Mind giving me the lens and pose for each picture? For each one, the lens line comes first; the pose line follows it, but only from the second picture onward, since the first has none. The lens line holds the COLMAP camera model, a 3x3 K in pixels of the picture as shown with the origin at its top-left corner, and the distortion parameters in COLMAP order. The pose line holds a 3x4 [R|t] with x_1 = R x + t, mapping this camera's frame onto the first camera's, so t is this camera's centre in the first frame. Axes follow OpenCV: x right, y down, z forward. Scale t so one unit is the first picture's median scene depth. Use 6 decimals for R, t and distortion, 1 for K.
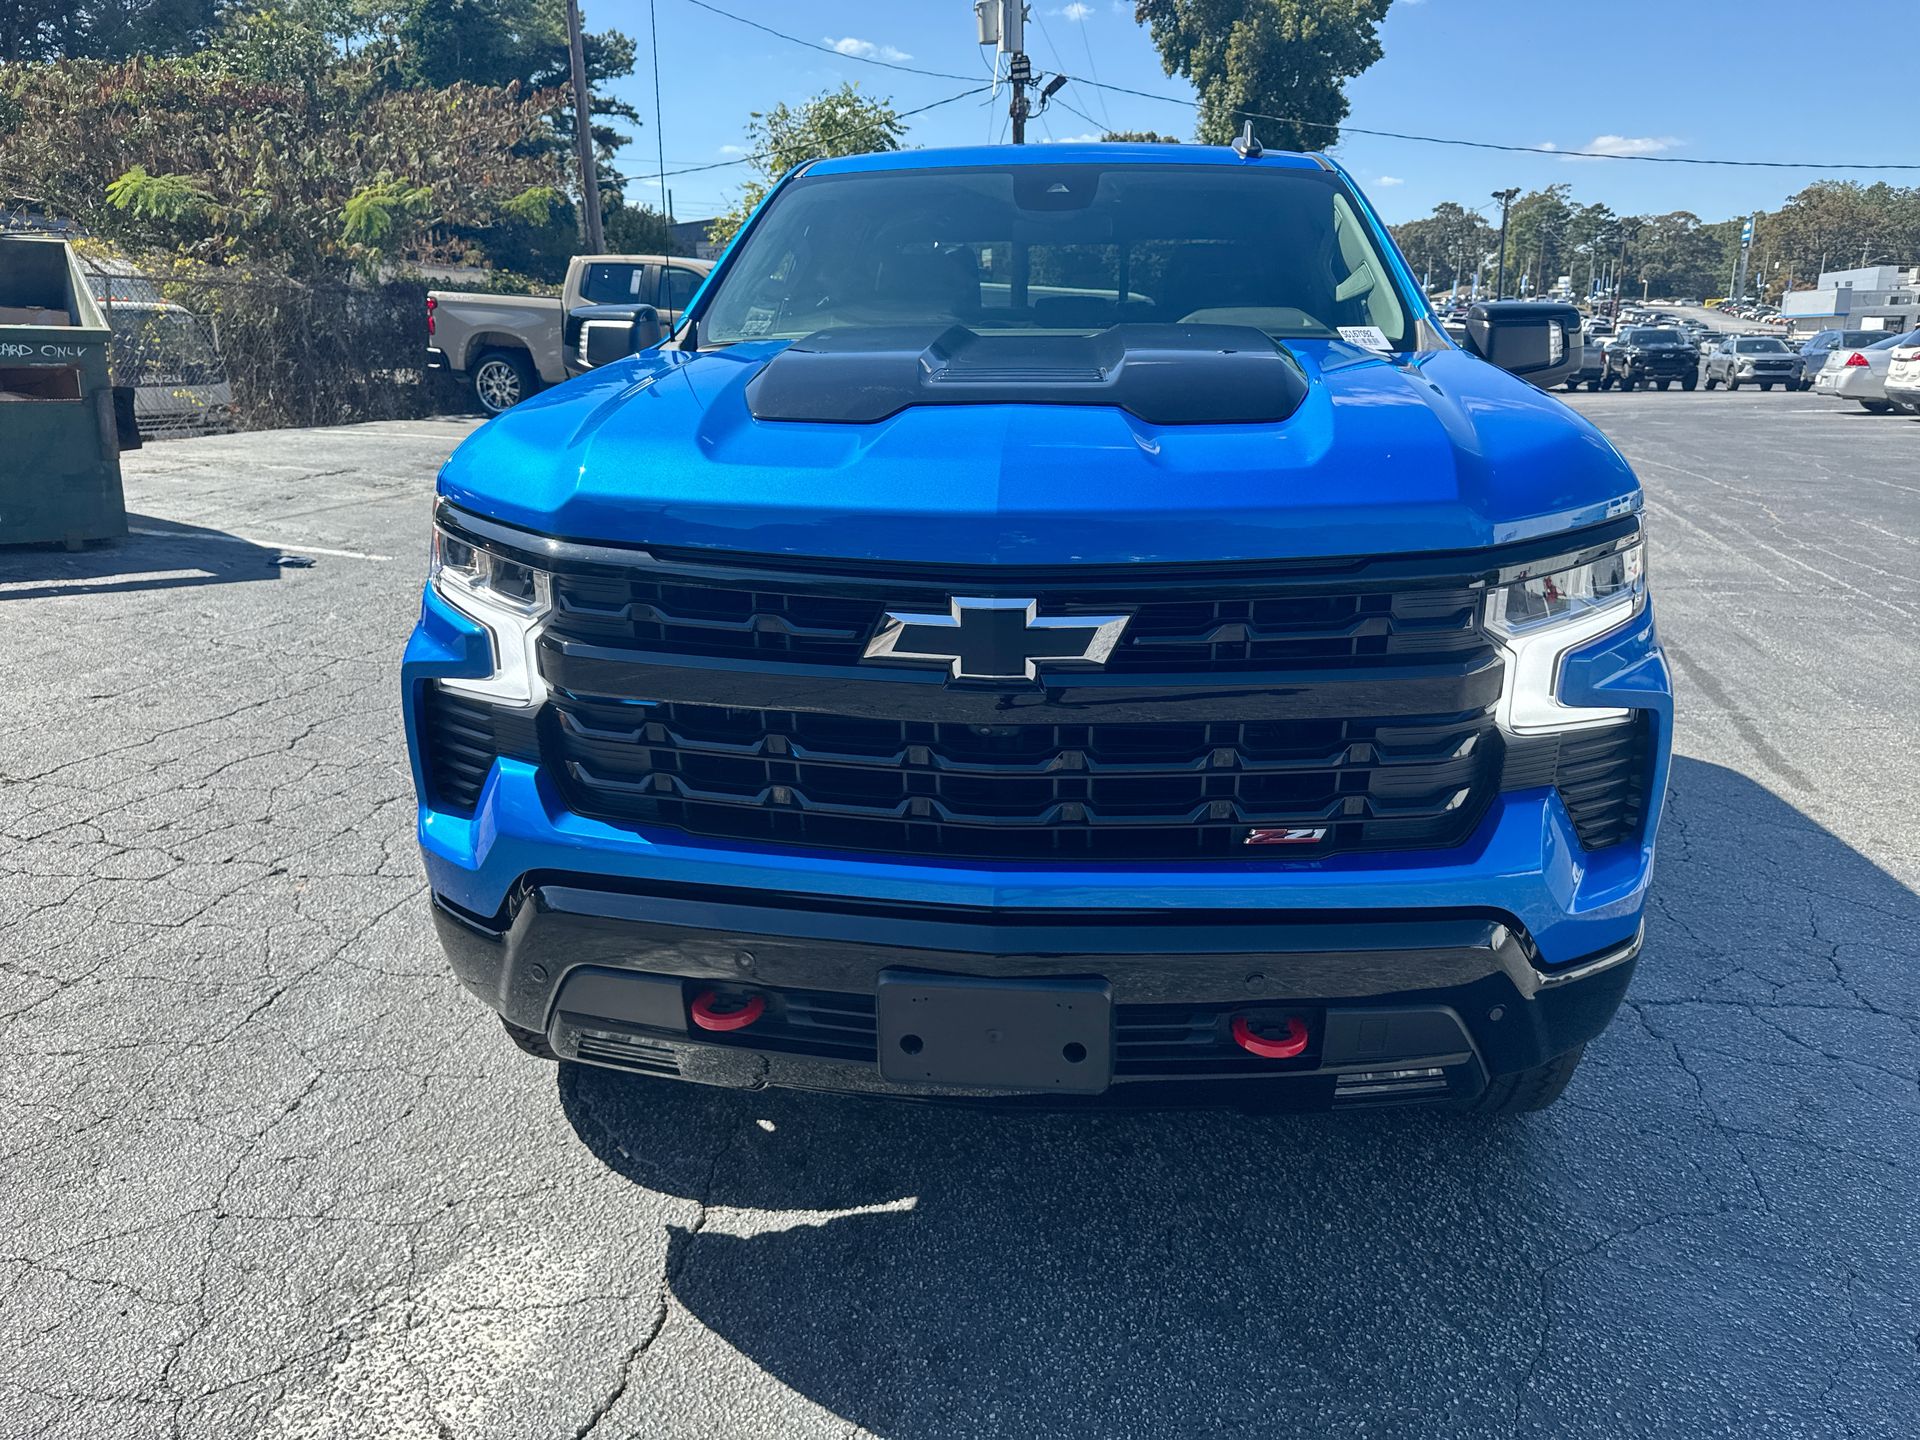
lens RADIAL K [[1345.9, 0, 985.5], [0, 1345.9, 712.7], [0, 0, 1]] dist [0.025540, -0.033658]
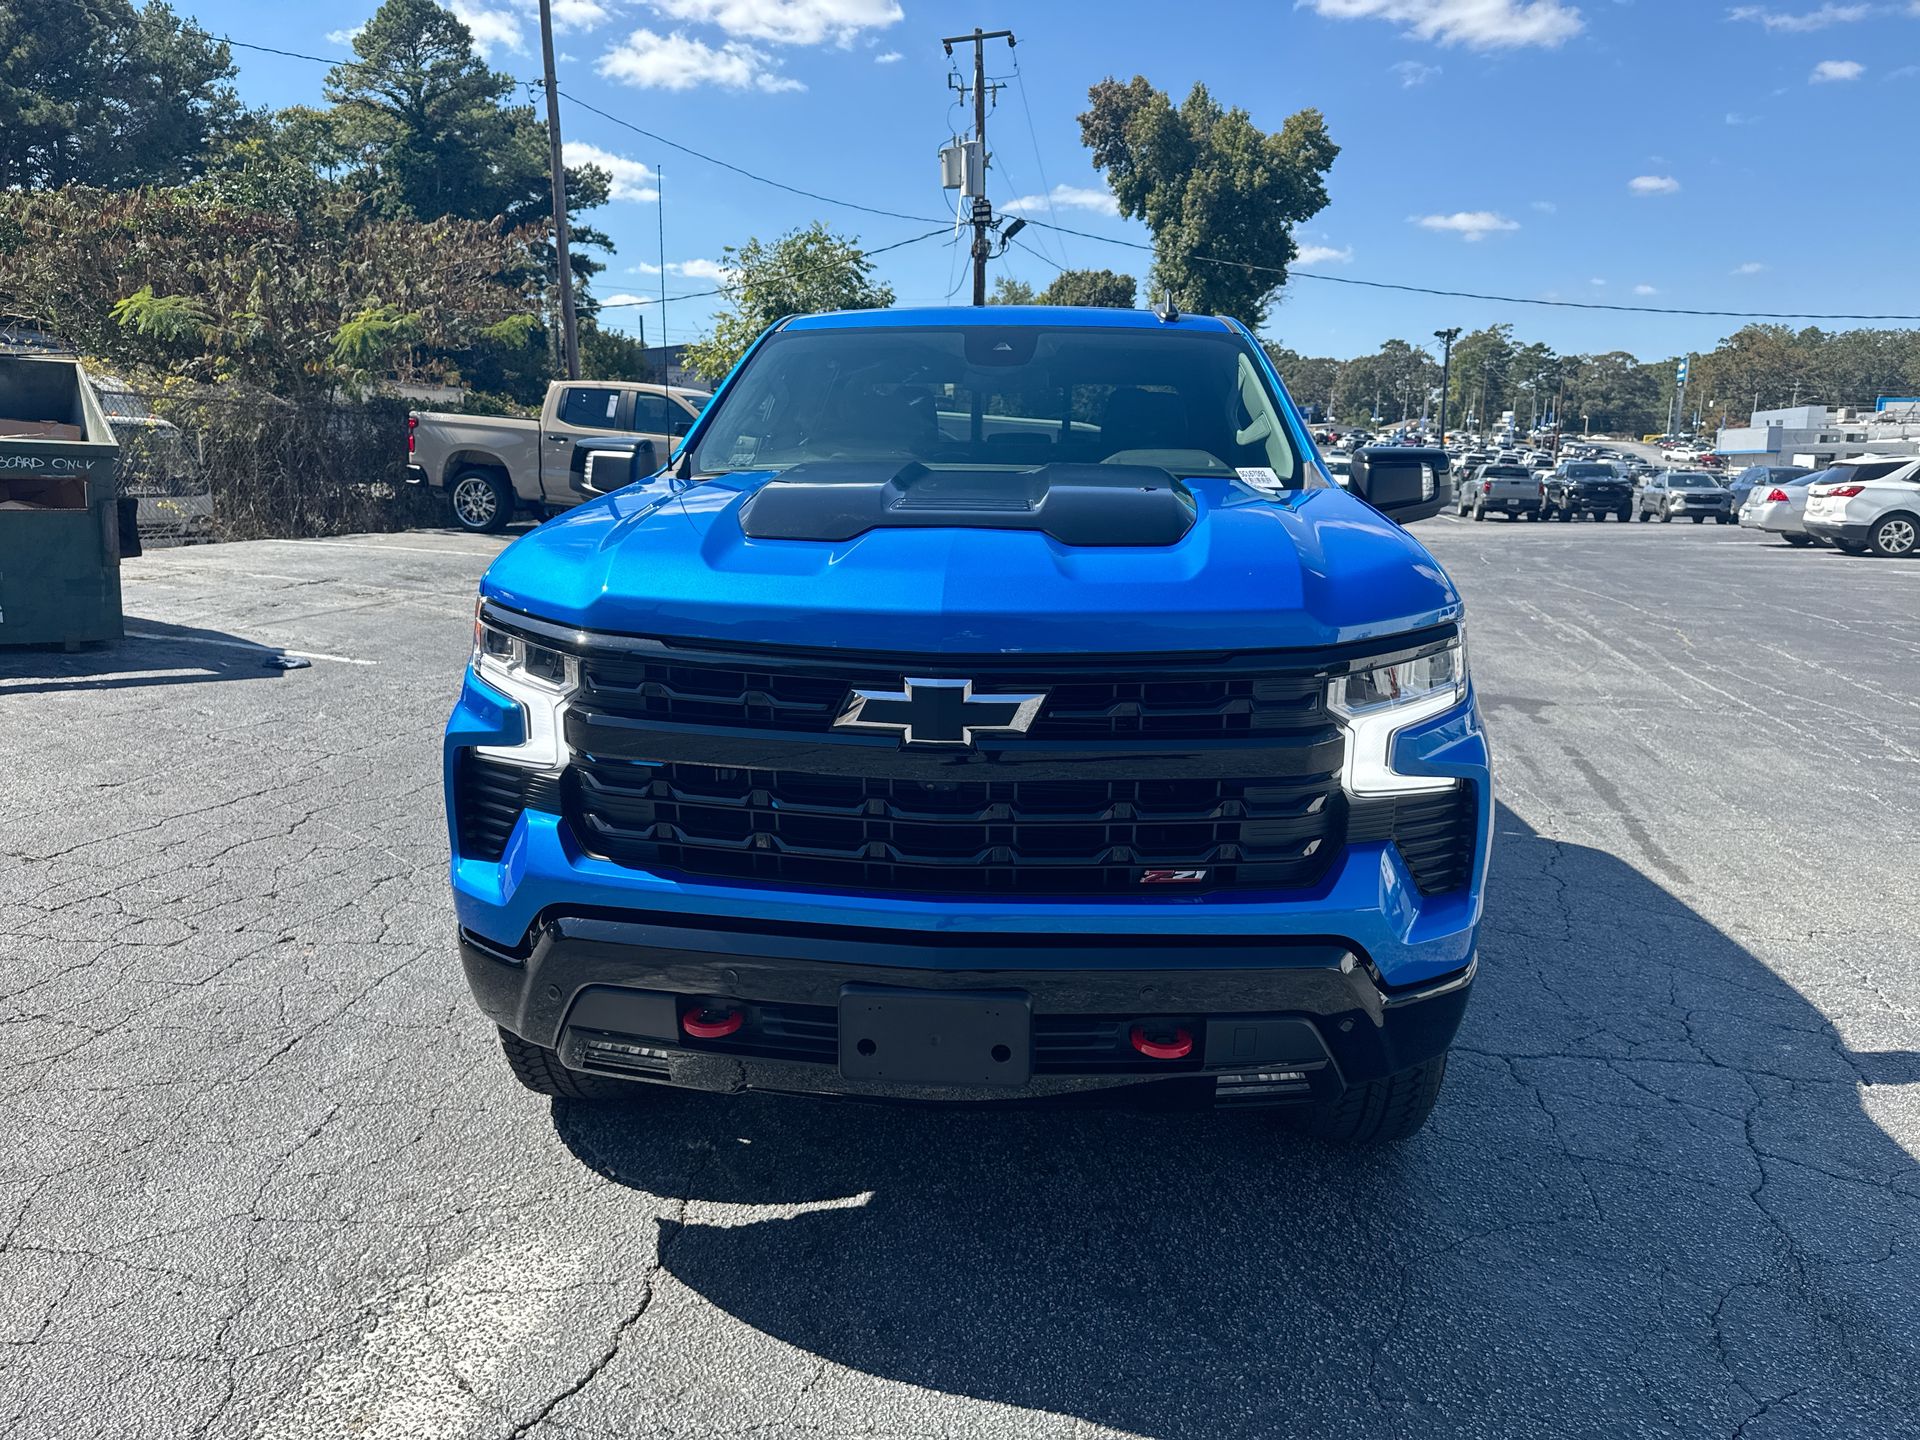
lens RADIAL K [[1345.9, 0, 969.6], [0, 1345.9, 722.1], [0, 0, 1]] dist [0.025540, -0.033658]
pose [[0.999762, 0.011323, 0.018647, 0.007454], [-0.009801, 0.996766, -0.079759, 0.031853], [-0.019490, 0.079558, 0.996640, -0.147626]]
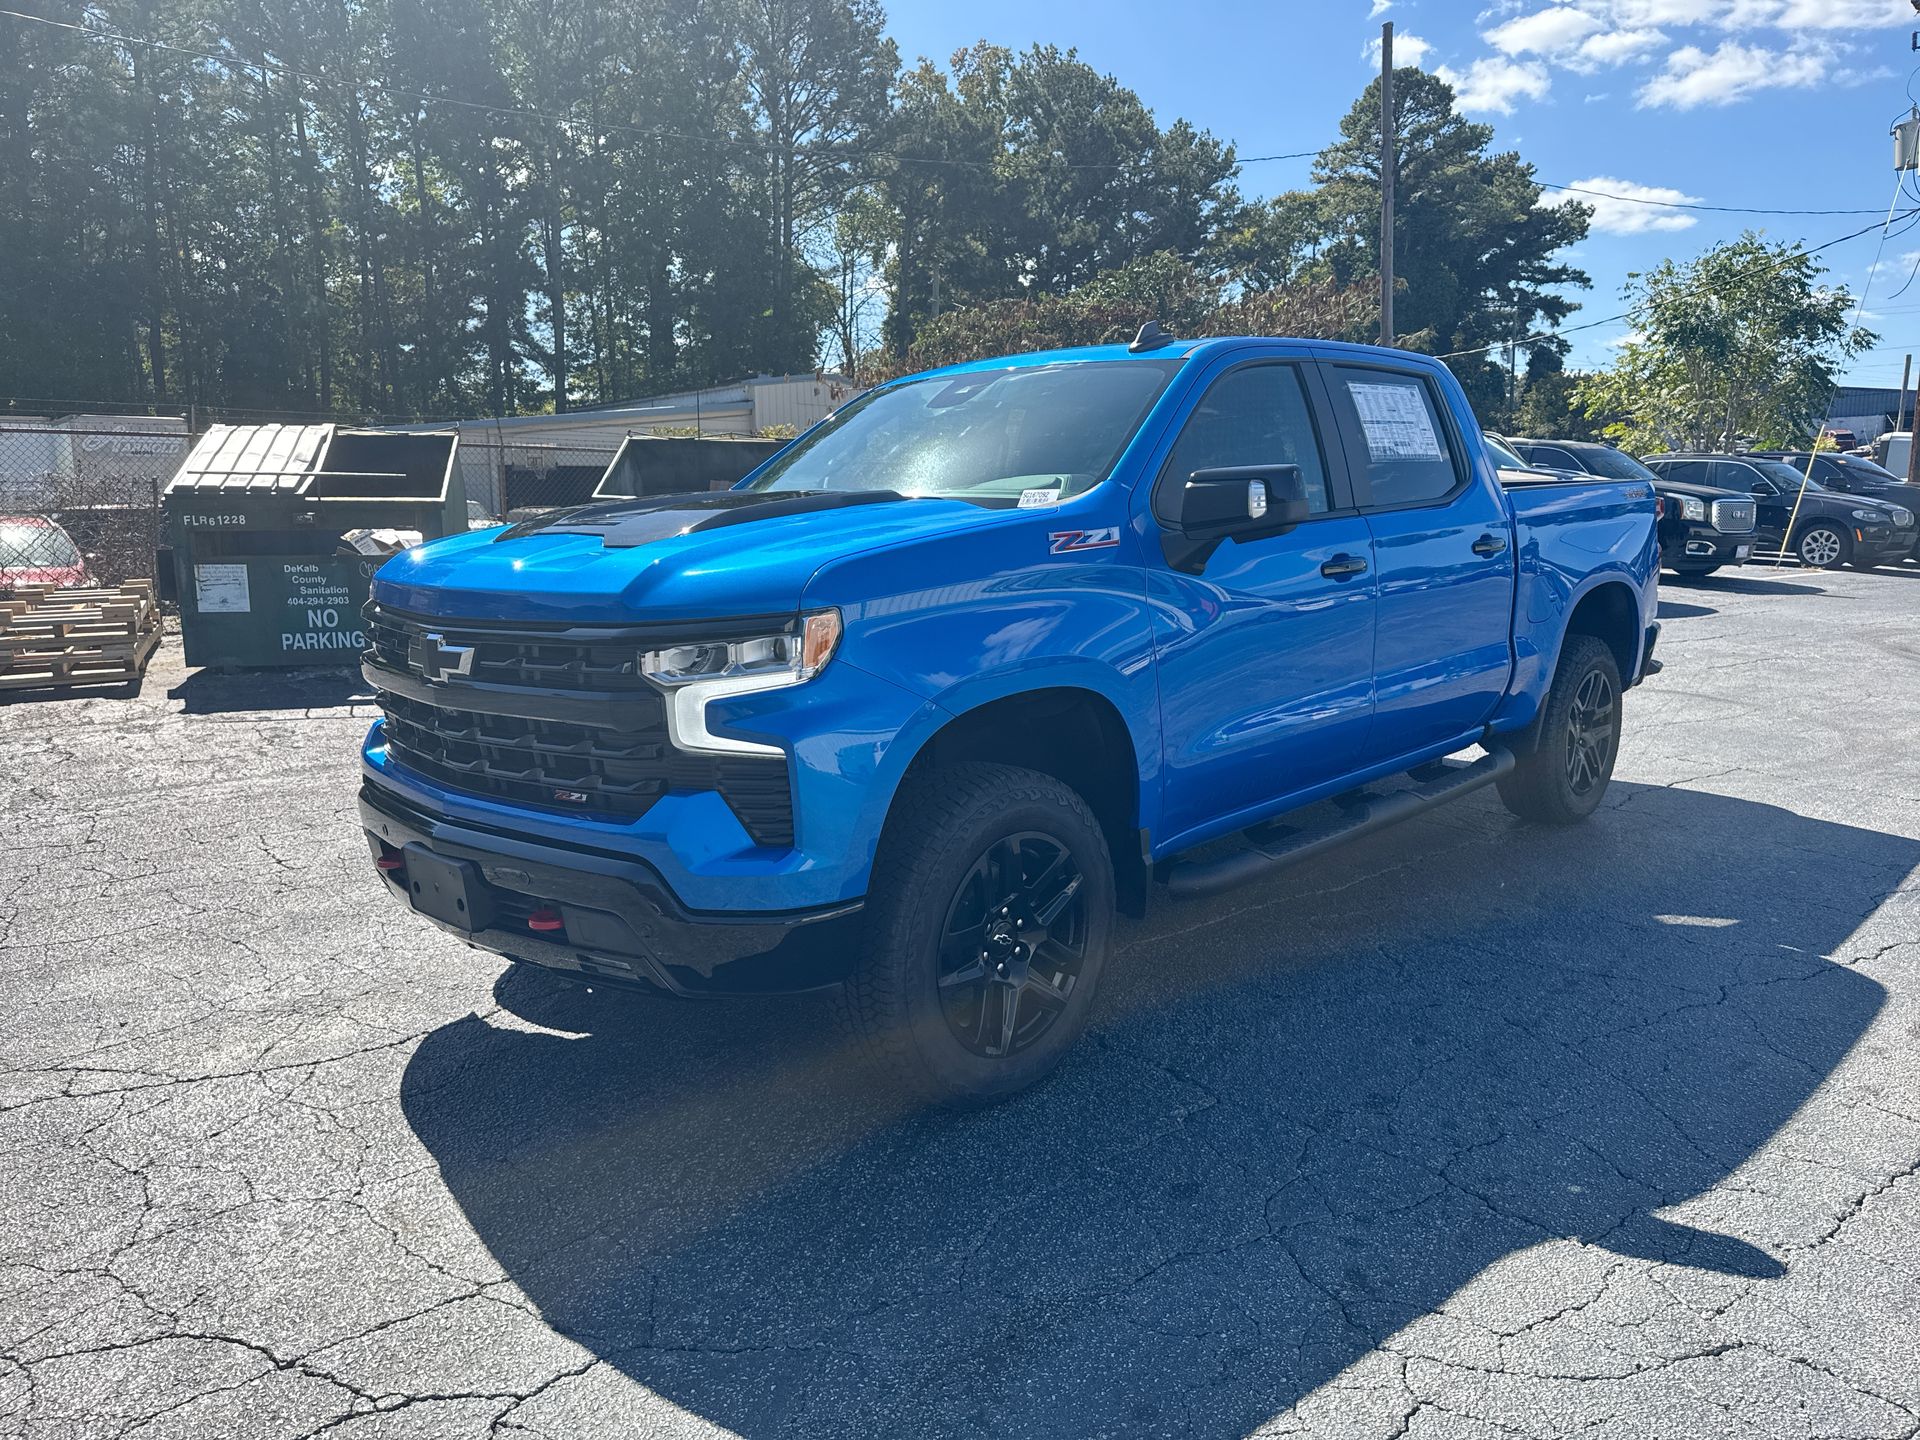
lens RADIAL K [[1345.9, 0, 950.1], [0, 1345.9, 736.8], [0, 0, 1]] dist [0.025540, -0.033658]
pose [[0.780323, 0.098800, -0.617523, 0.984676], [-0.160457, 0.986017, -0.045001, 0.013171], [0.604441, 0.134201, 0.785265, -0.001195]]
